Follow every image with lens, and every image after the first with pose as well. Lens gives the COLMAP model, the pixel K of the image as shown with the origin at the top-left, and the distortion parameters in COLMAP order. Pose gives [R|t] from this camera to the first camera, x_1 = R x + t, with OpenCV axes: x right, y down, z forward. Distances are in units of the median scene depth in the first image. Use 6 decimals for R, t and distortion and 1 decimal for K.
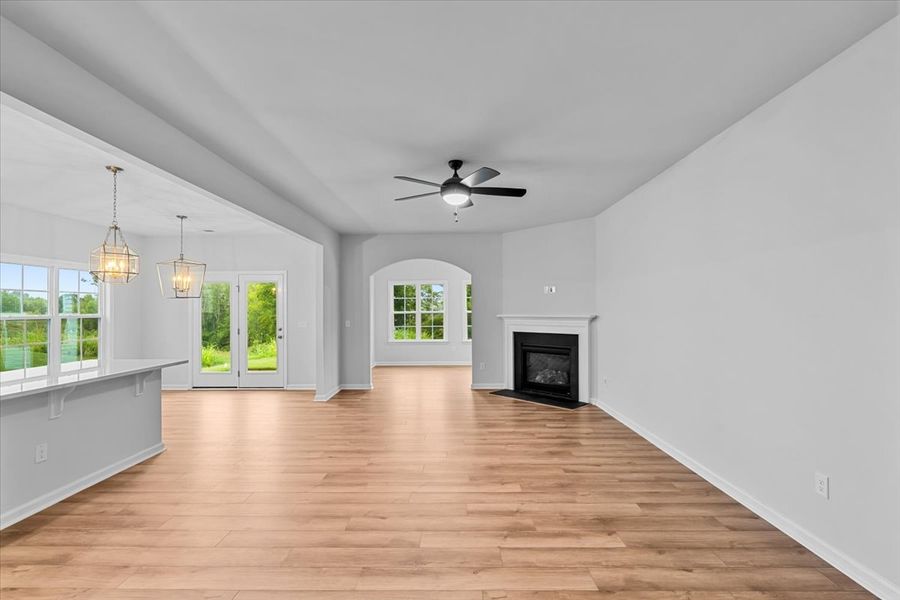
lens RADIAL K [[402.1, 0, 448.9], [0, 402.1, 302.3], [0, 0, 1]] dist [-0.000905, -0.000482]
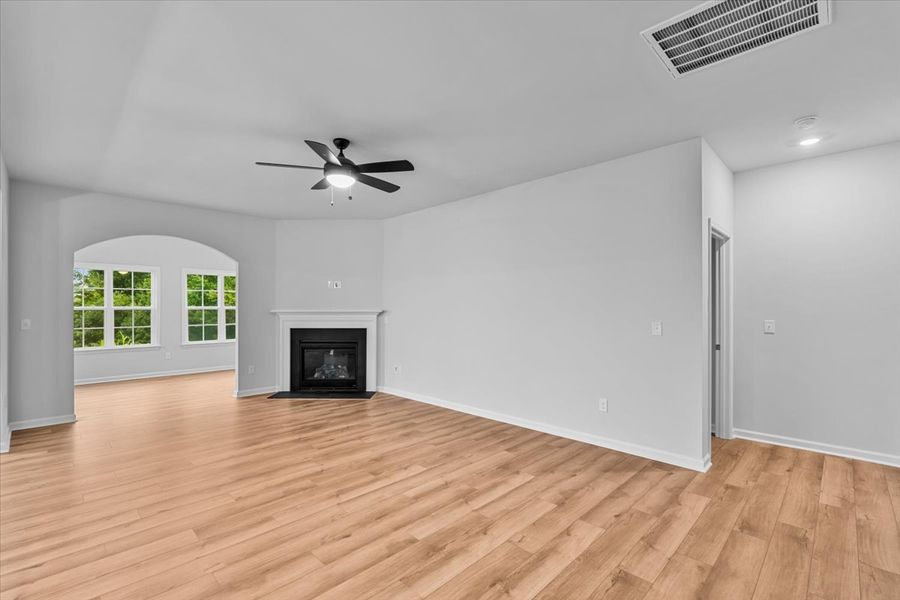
lens RADIAL K [[402.1, 0, 449.1], [0, 402.1, 304.6], [0, 0, 1]] dist [-0.000905, -0.000482]
pose [[0.694821, 0.011255, 0.719095, -0.397018], [-0.016266, 0.999868, 0.000067, 0.019307], [-0.718999, -0.011743, 0.694912, 0.149180]]
